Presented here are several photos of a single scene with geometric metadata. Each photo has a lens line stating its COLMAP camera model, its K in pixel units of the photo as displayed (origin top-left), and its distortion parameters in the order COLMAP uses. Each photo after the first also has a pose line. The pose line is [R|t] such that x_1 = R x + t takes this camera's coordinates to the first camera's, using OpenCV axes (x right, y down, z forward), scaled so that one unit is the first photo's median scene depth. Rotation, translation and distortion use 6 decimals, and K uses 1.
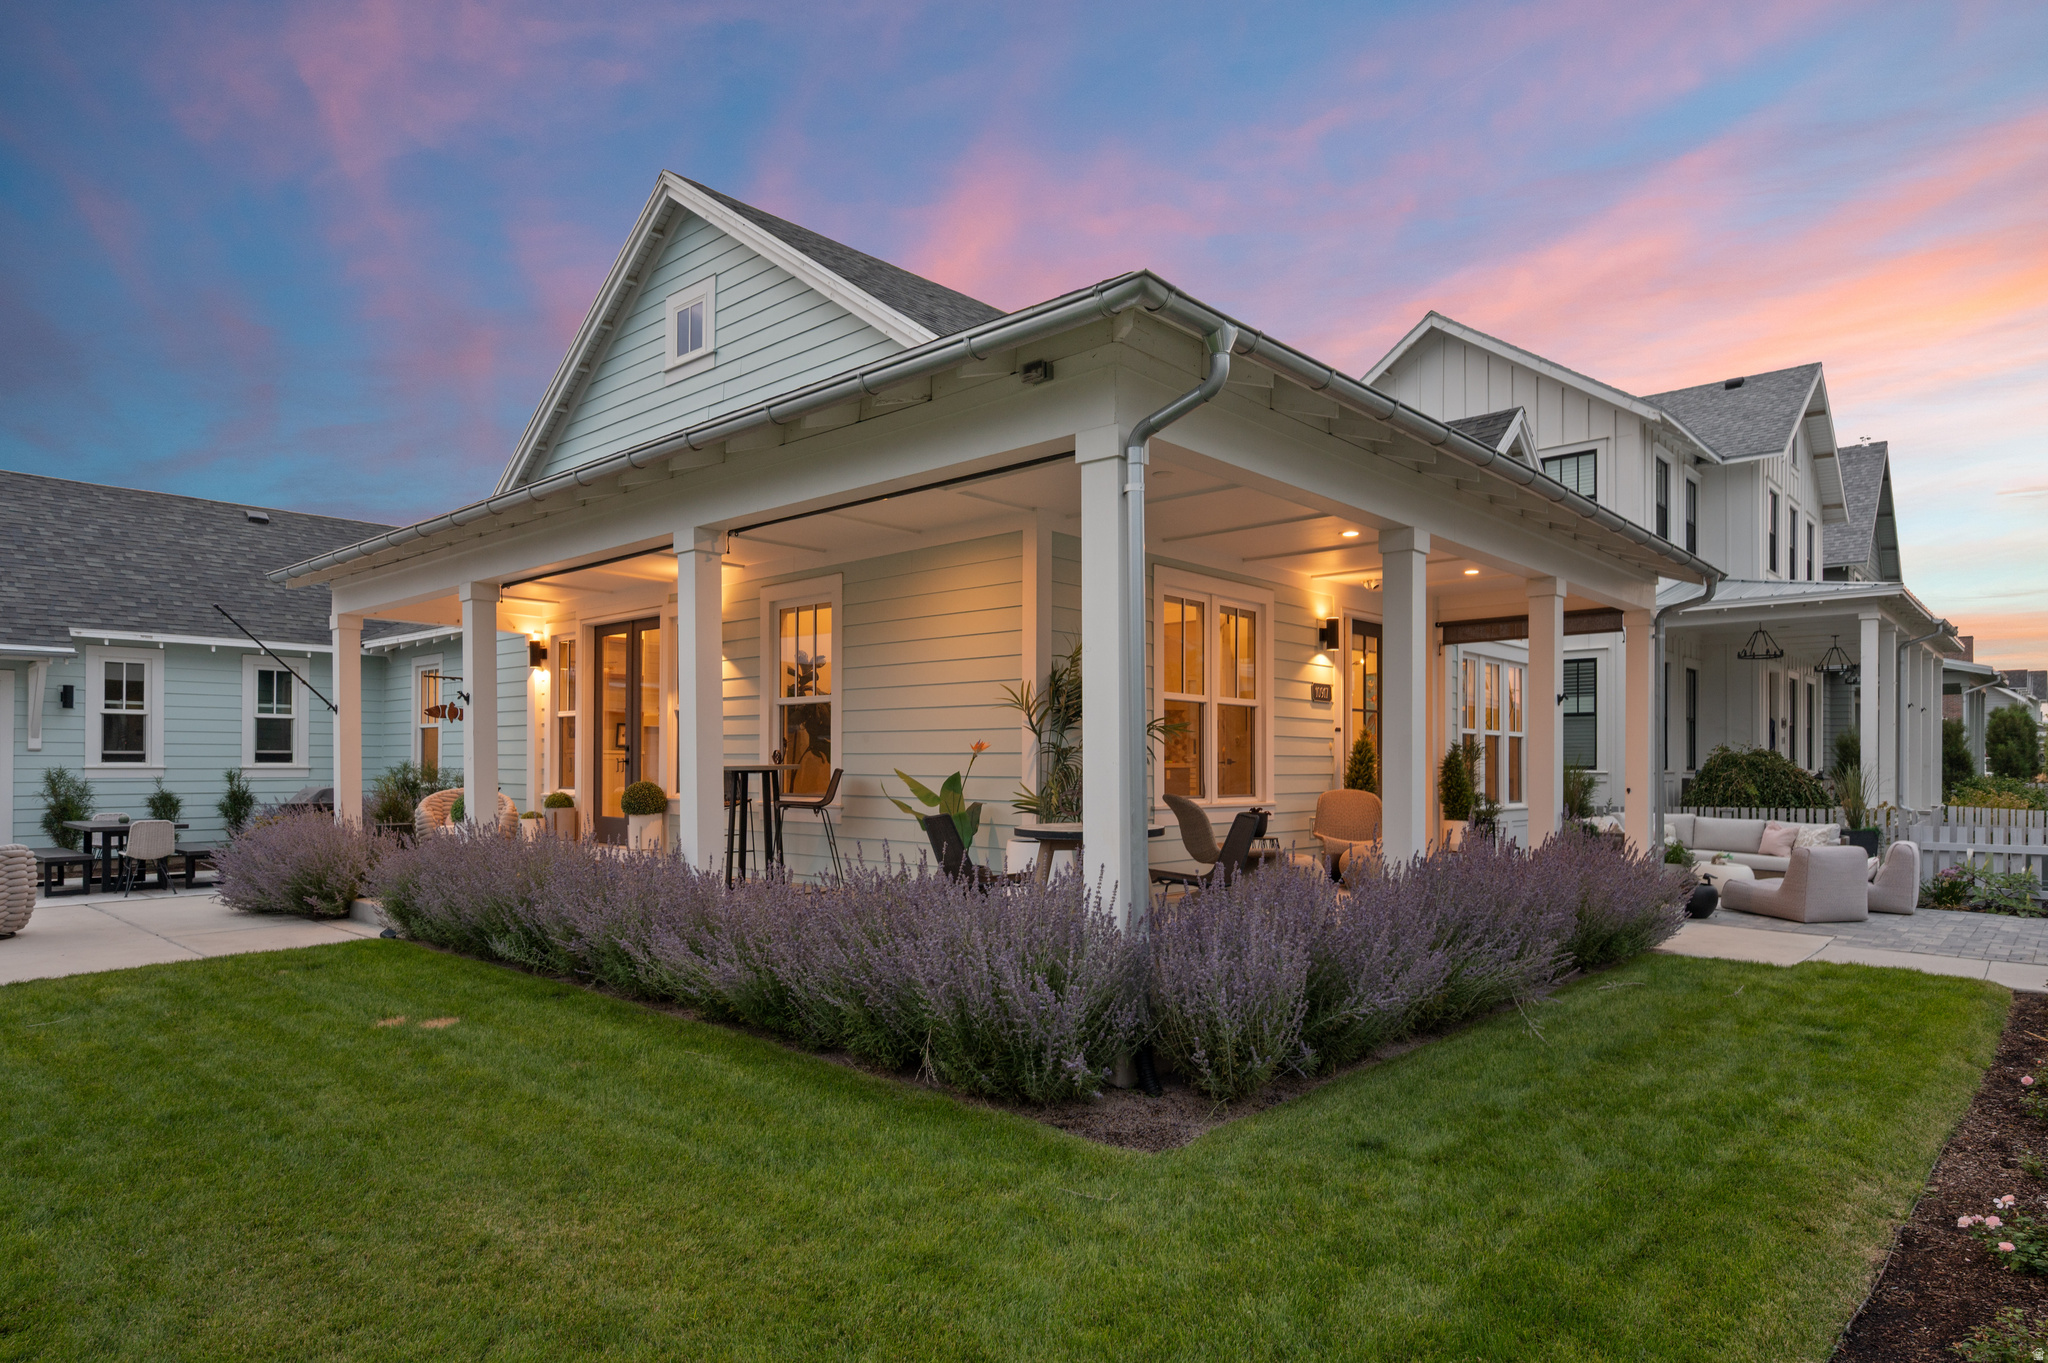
lens RADIAL K [[1163.8, 0, 1023.7], [0, 1163.8, 765.9], [0, 0, 1]] dist [0.001015, 0.000161]
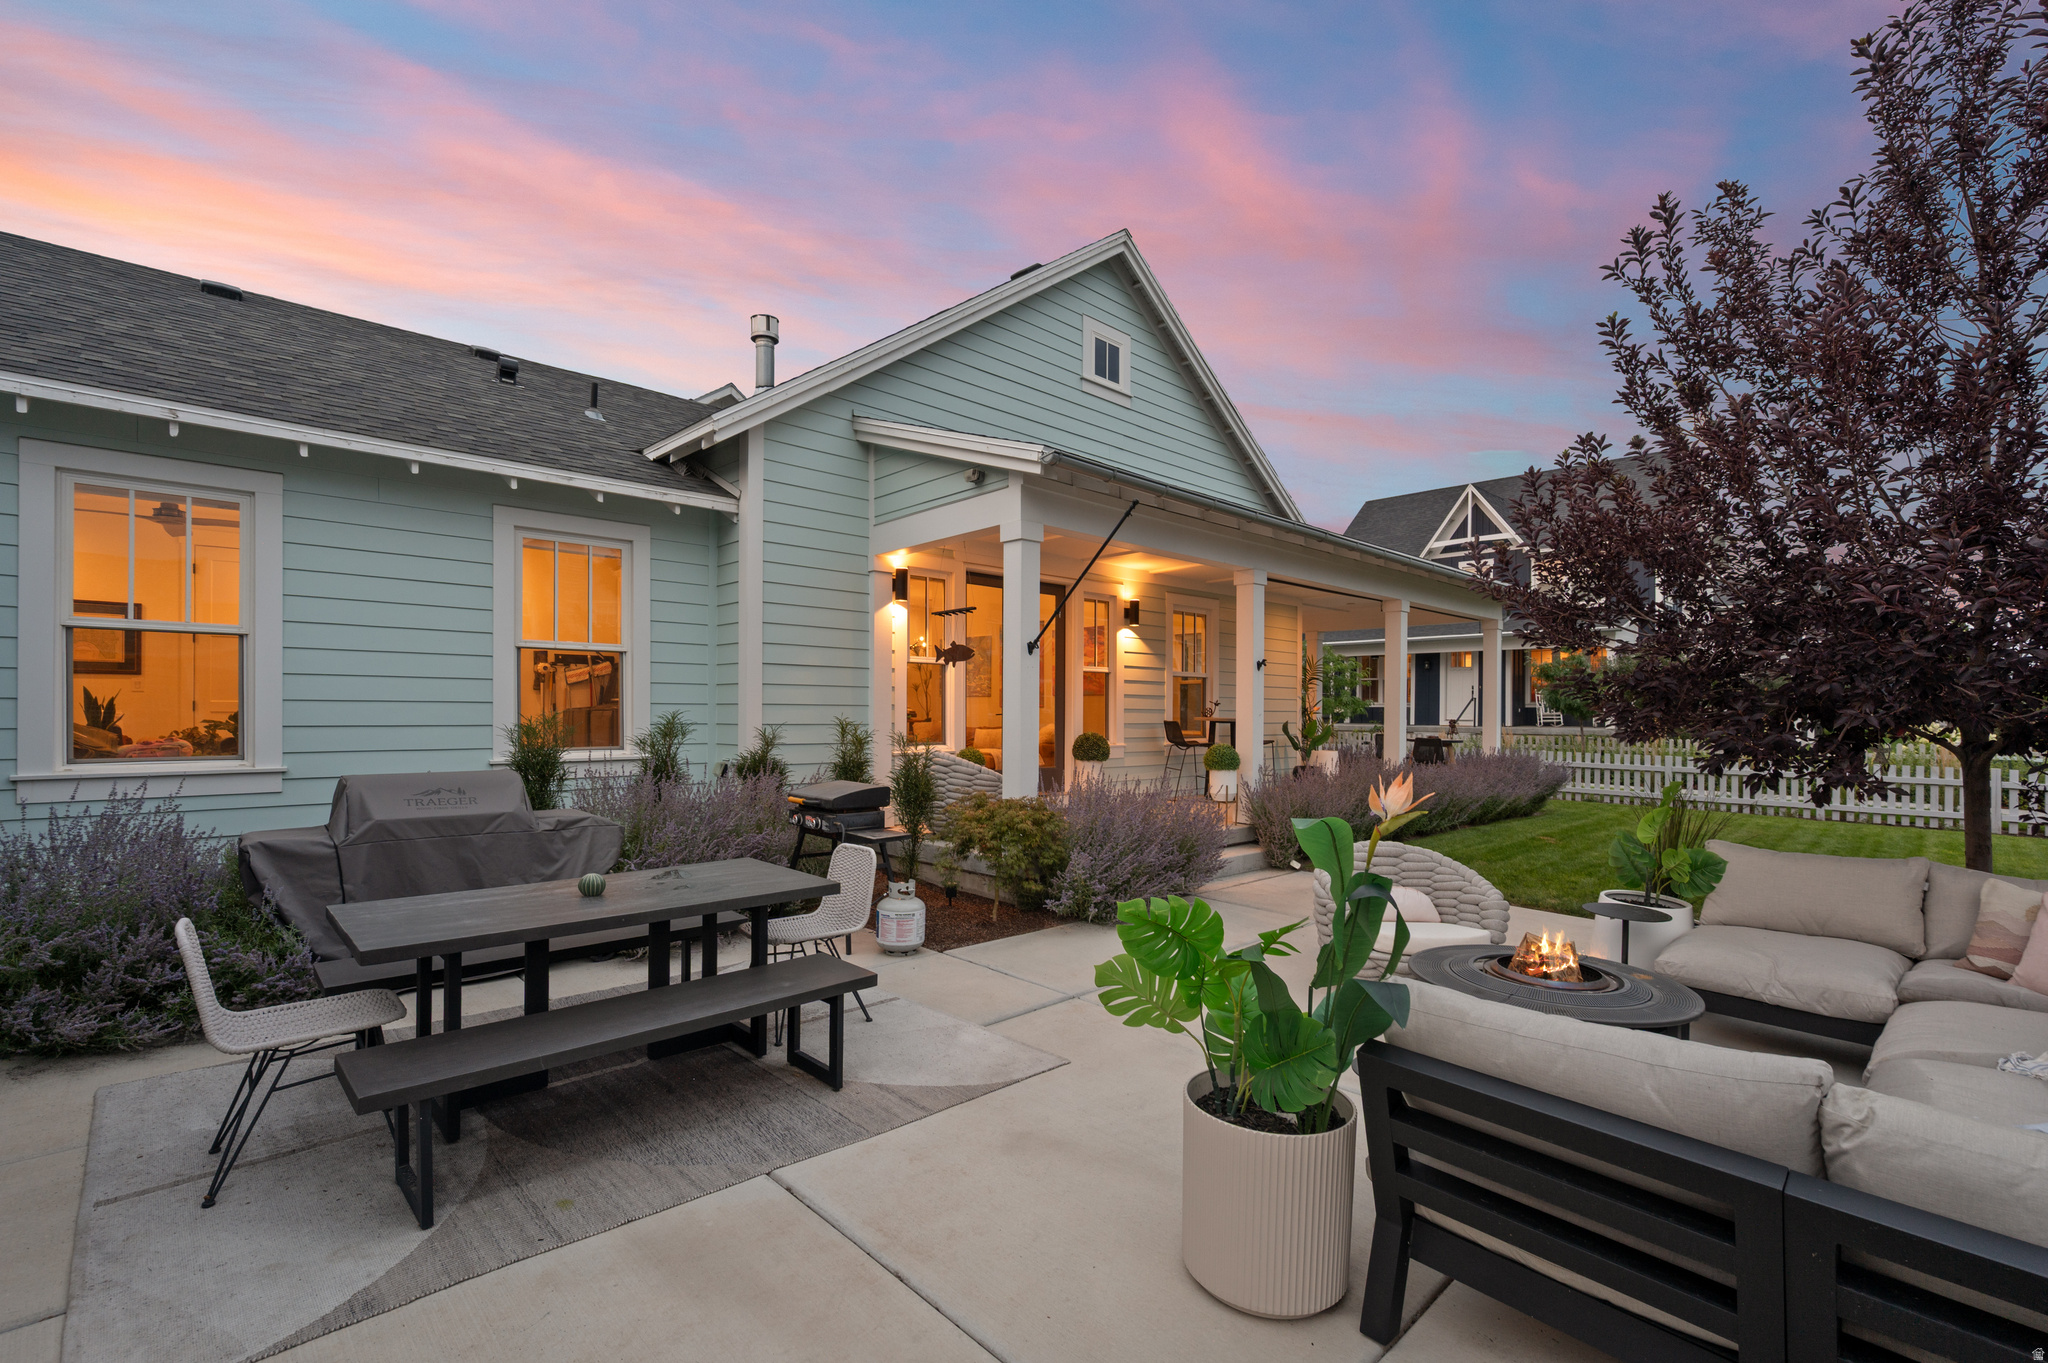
lens RADIAL K [[907.4, 0, 1024.4], [0, 907.4, 712.0], [0, 0, 1]] dist [-0.000371, -0.000282]
pose [[0.071218, 0.000851, 0.997460, -1.233736], [-0.000298, 1.000000, -0.000832, -0.006267], [-0.997461, -0.000238, 0.071218, 1.013676]]
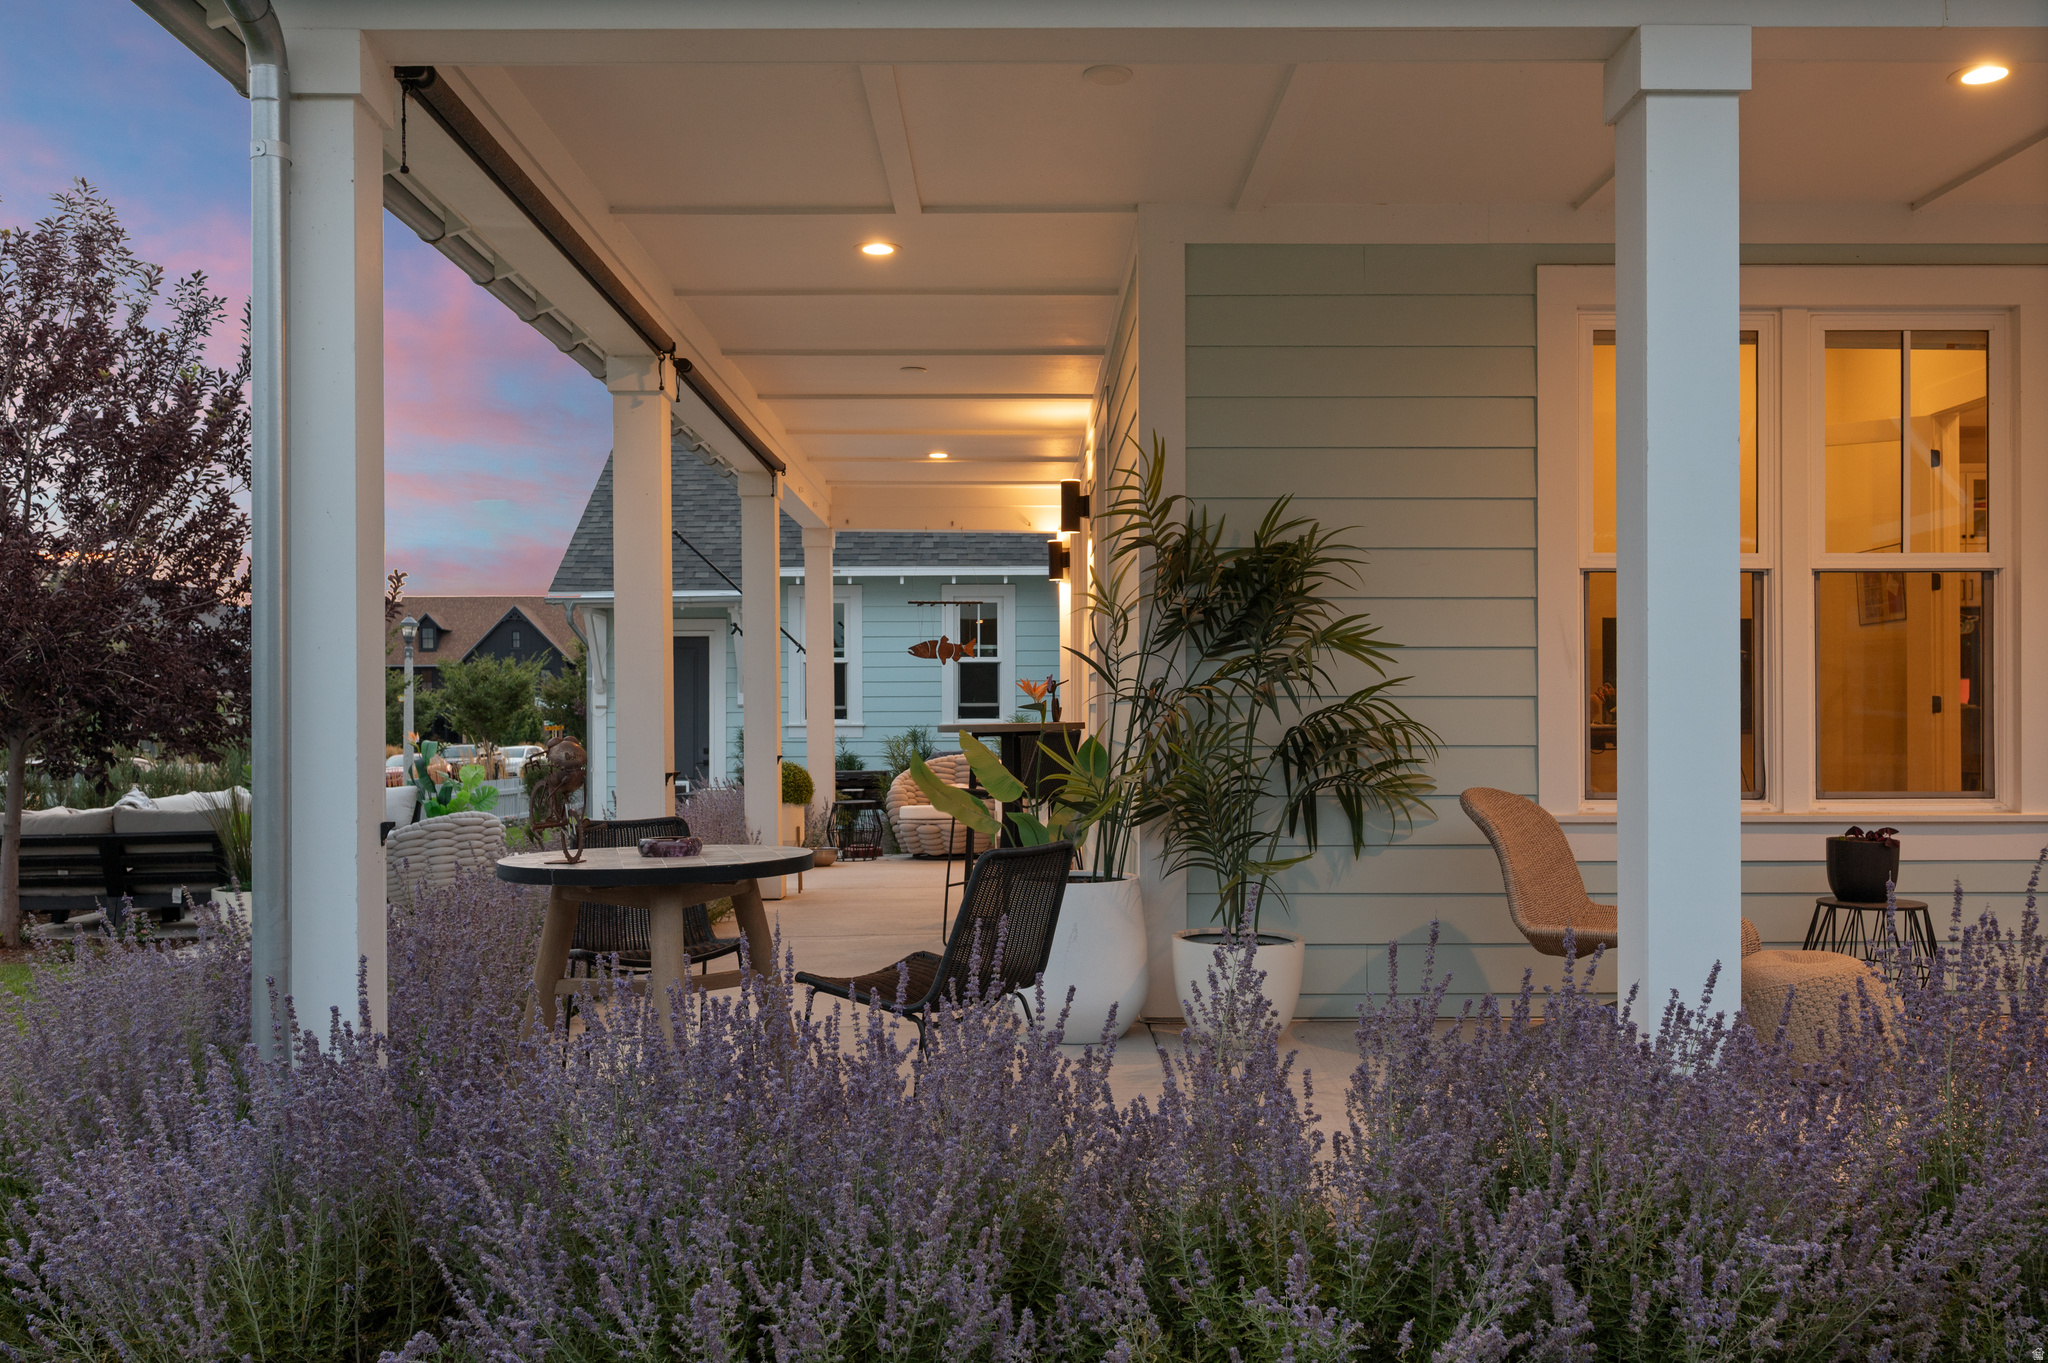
lens RADIAL K [[1730.7, 0, 1024.0], [0, 1730.7, 681.5], [0, 0, 1]] dist [-0.005615, -0.002856]
pose [[0.680234, -0.019861, -0.732726, 0.370730], [0.005265, 0.999739, -0.022210, -0.002676], [0.732976, 0.011250, 0.680161, 0.342021]]
